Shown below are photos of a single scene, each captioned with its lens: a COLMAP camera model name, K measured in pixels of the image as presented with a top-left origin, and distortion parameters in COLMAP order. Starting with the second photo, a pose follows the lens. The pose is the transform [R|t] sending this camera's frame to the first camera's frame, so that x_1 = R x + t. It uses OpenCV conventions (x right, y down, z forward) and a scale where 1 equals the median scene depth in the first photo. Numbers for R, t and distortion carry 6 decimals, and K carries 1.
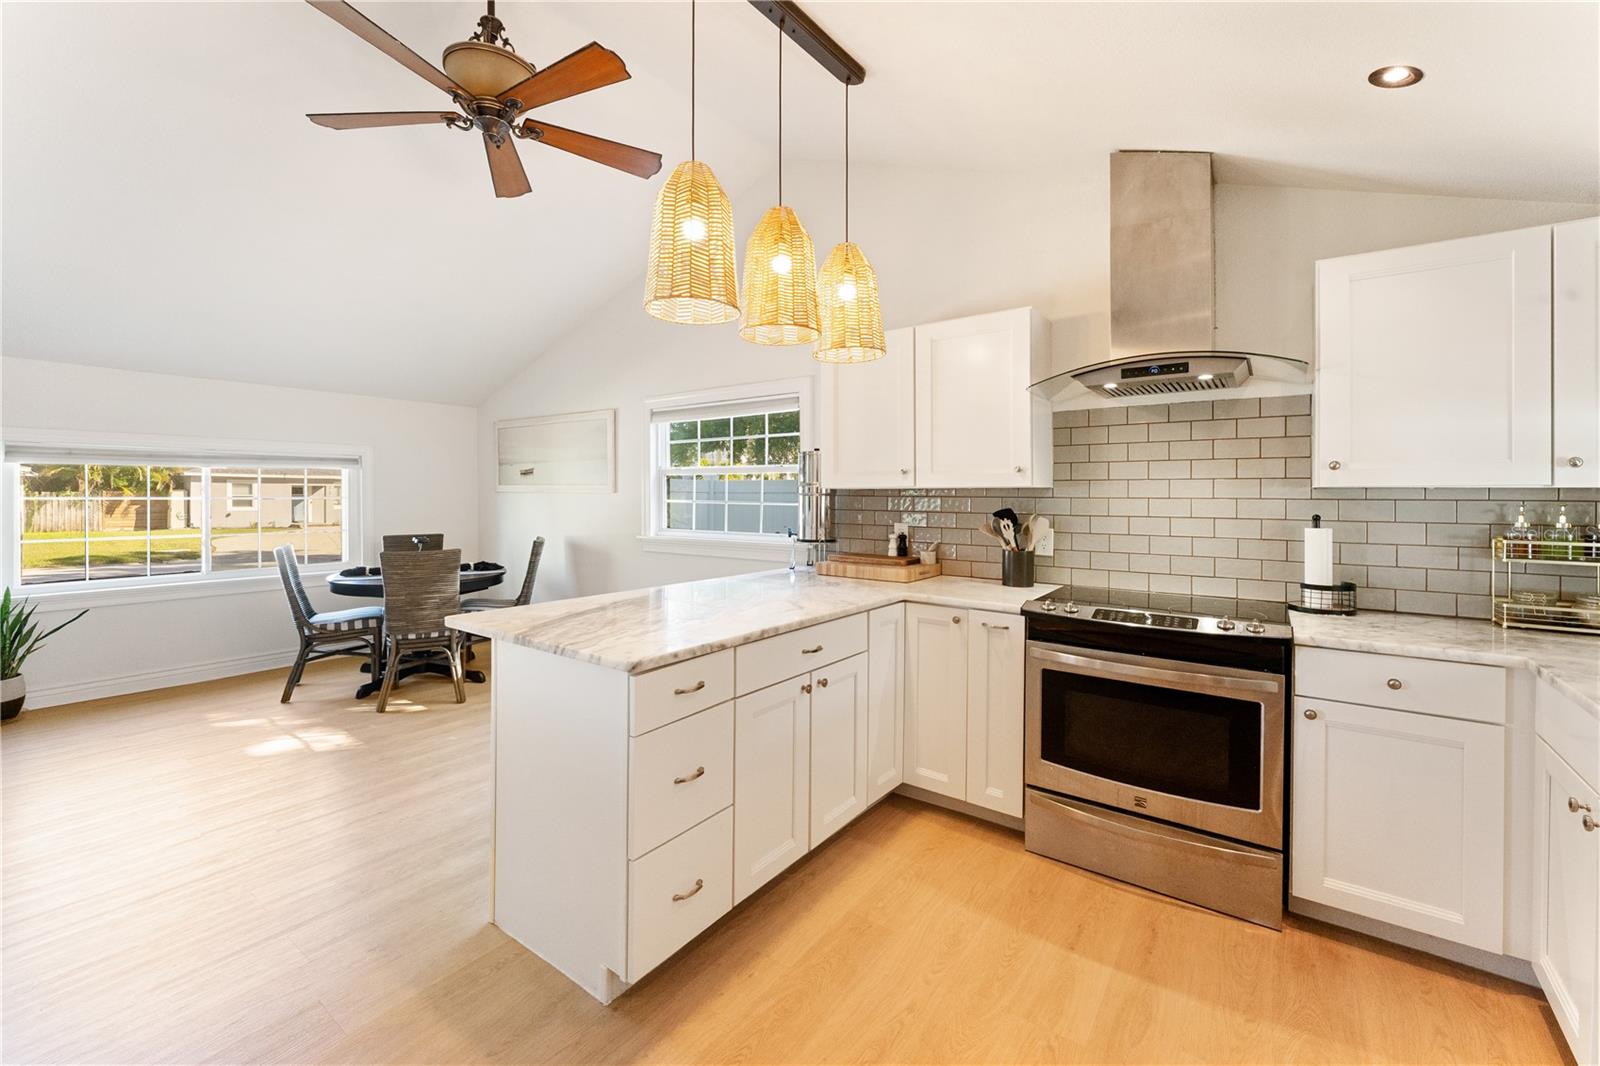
lens RADIAL K [[659.7, 0, 795.6], [0, 659.7, 498.5], [0, 0, 1]] dist [0.000348, 0.000007]
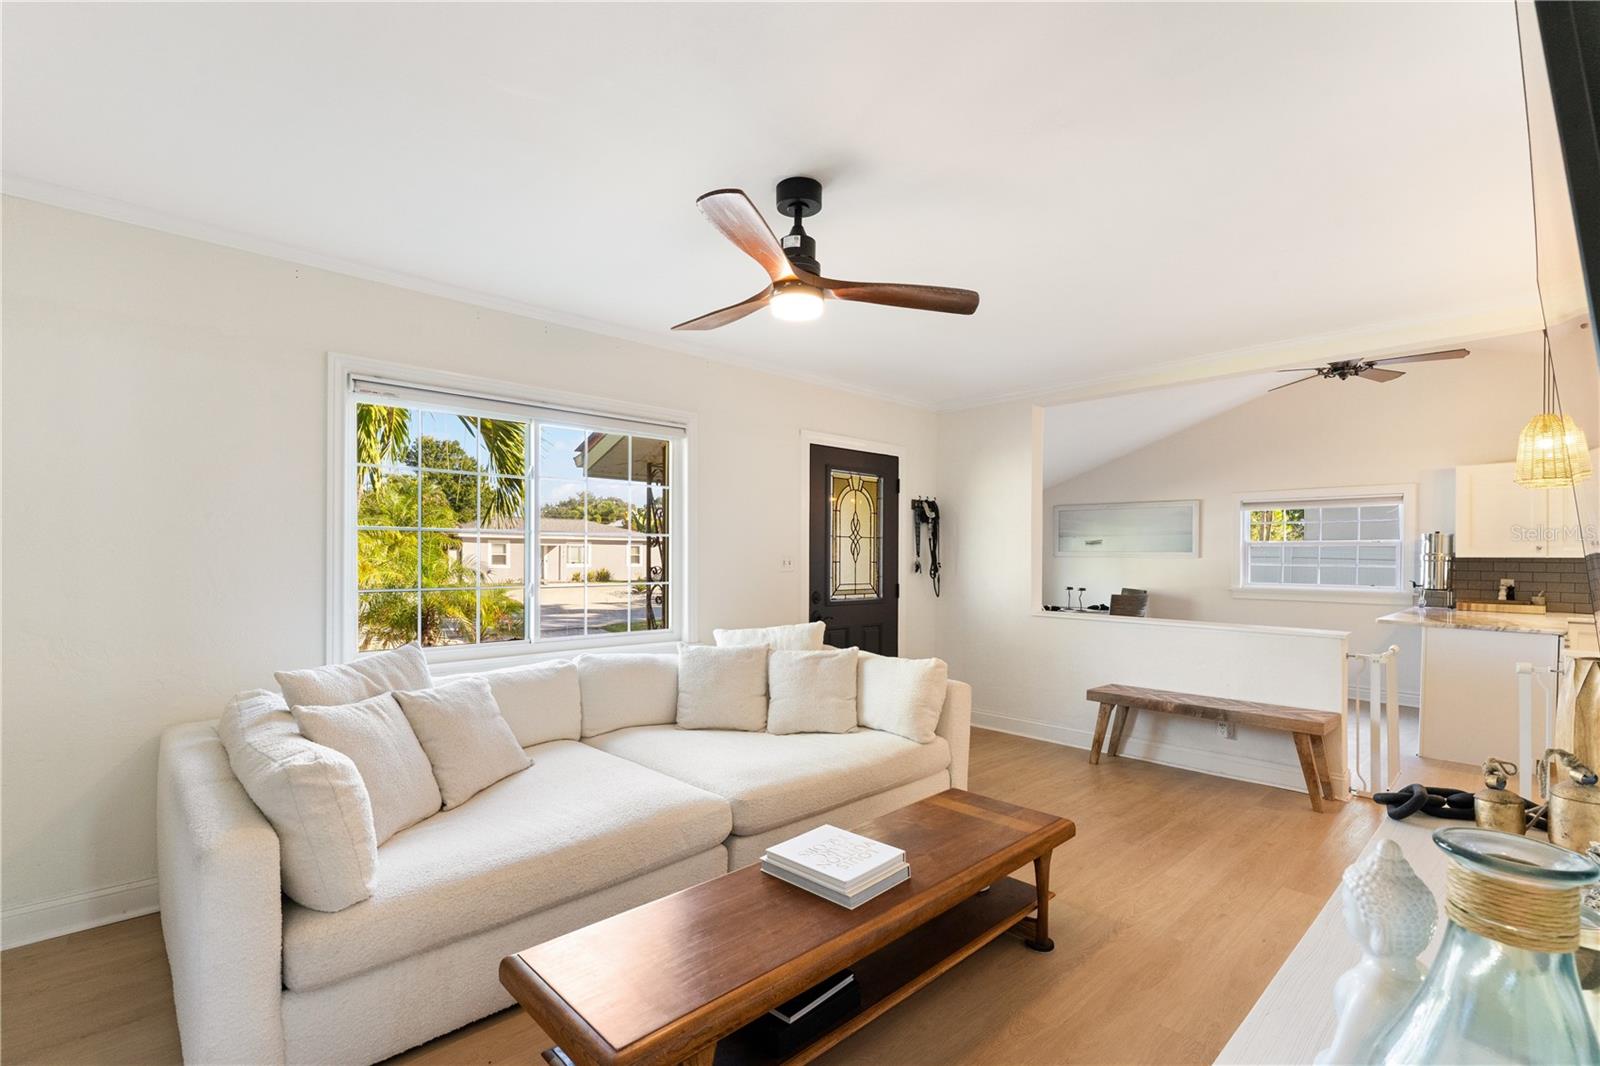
lens RADIAL K [[723.8, 0, 798.6], [0, 723.8, 554.1], [0, 0, 1]] dist [0.003262, -0.000291]
pose [[0.984464, 0.002311, -0.175572, -1.496484], [-0.003120, 0.999986, -0.004335, -0.012485], [0.175559, 0.004816, 0.984457, -1.256891]]
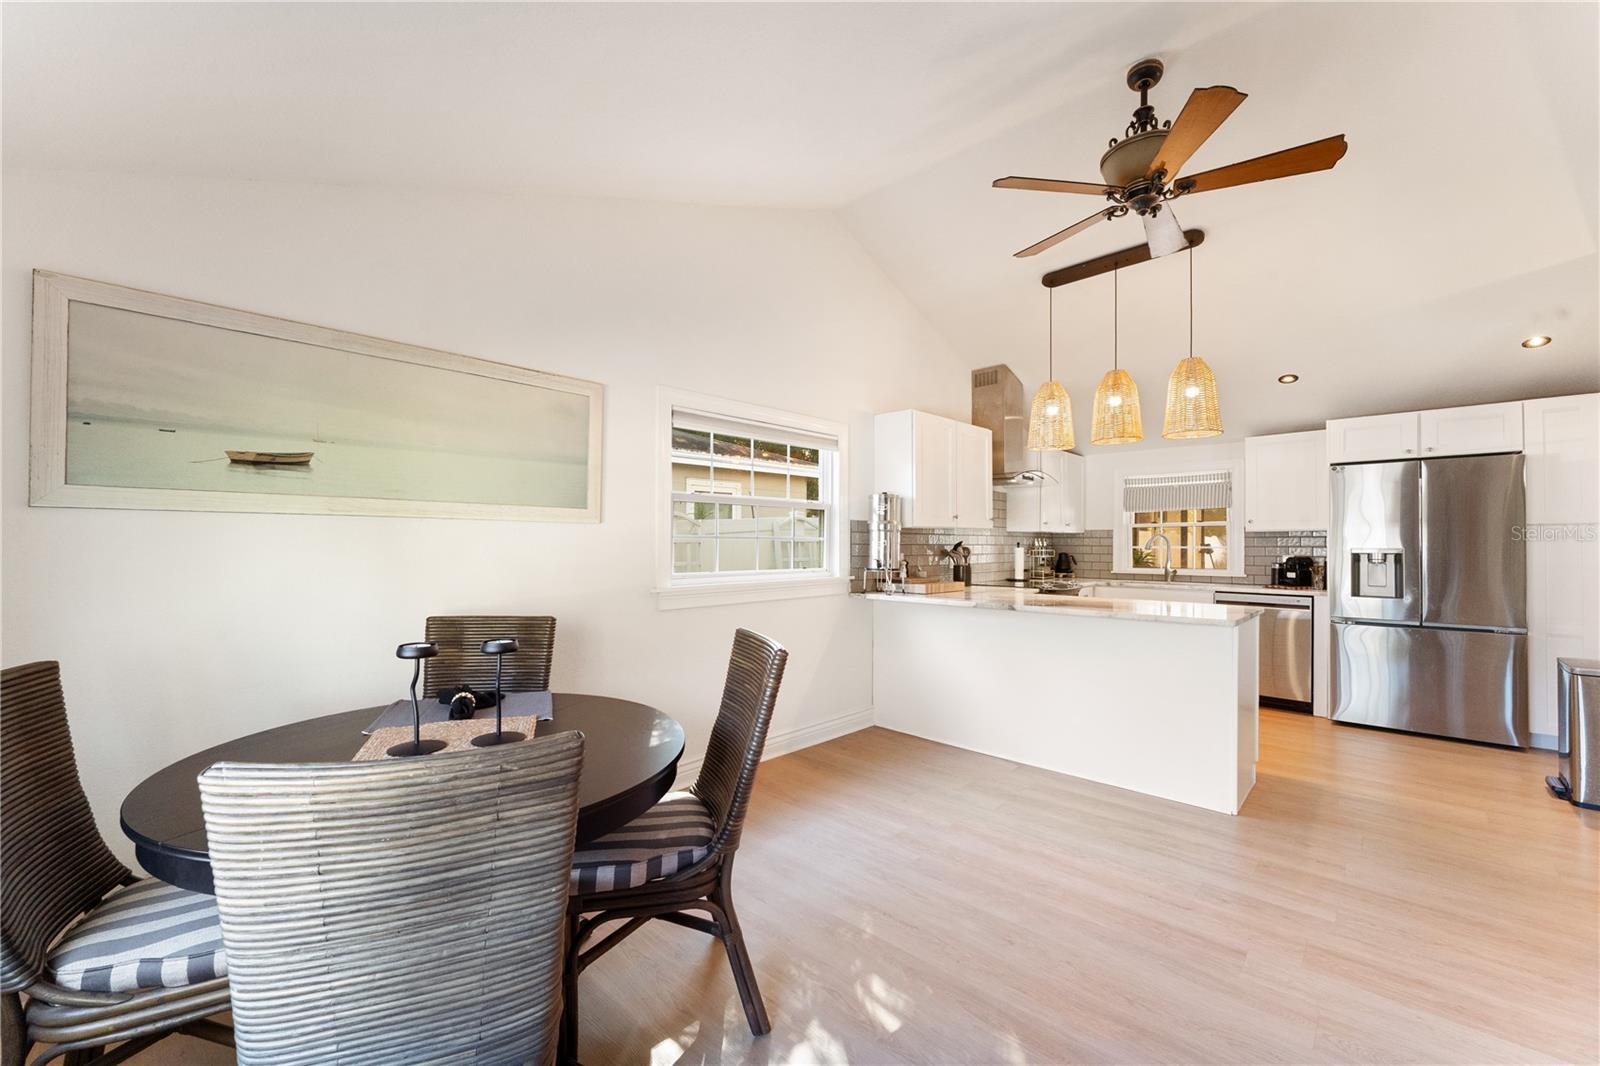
lens RADIAL K [[646.1, 0, 800.0], [0, 646.1, 533.0], [0, 0, 1]] dist [-0.002340, -0.000594]
pose [[0.116251, 0.009350, 0.993176, -1.459775], [0.001330, 0.999953, -0.009569, 0.010464], [-0.993219, 0.002433, 0.116234, 1.298072]]
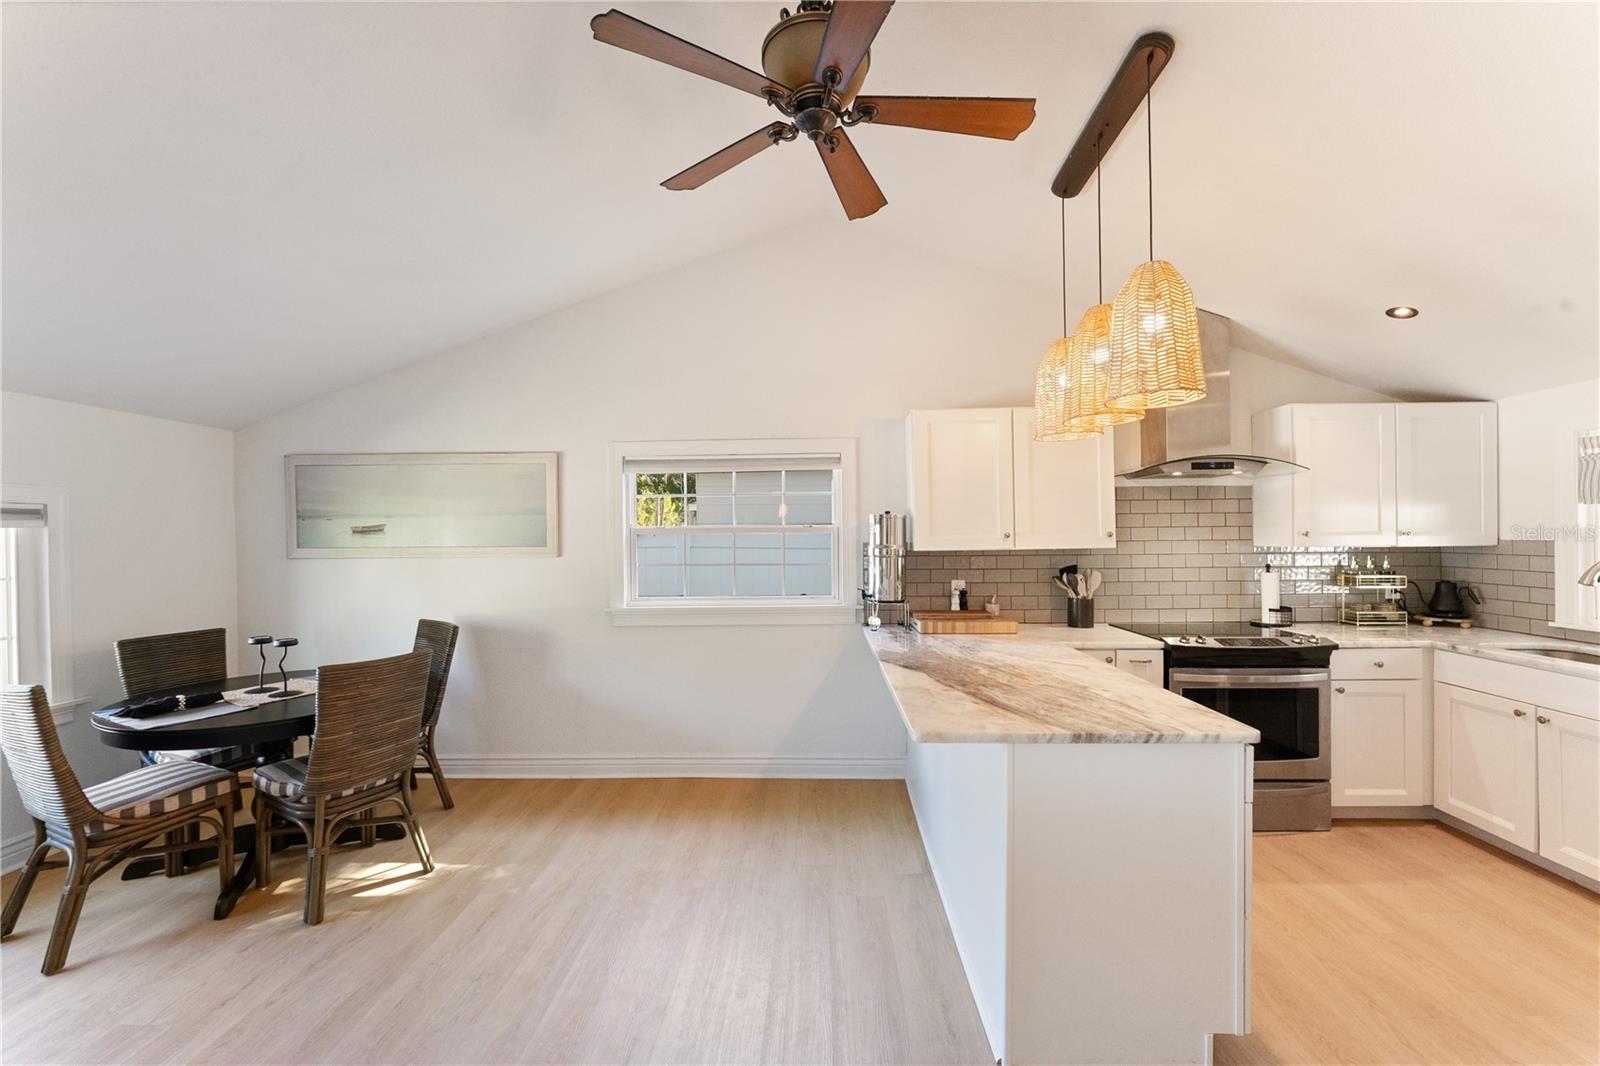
lens RADIAL K [[646.1, 0, 800.0], [0, 646.1, 533.0], [0, 0, 1]] dist [-0.002340, -0.000594]
pose [[0.819203, -0.009731, 0.573422, -0.838968], [0.016939, 0.999830, -0.007232, -0.047314], [-0.573254, 0.015638, 0.819229, 0.324197]]
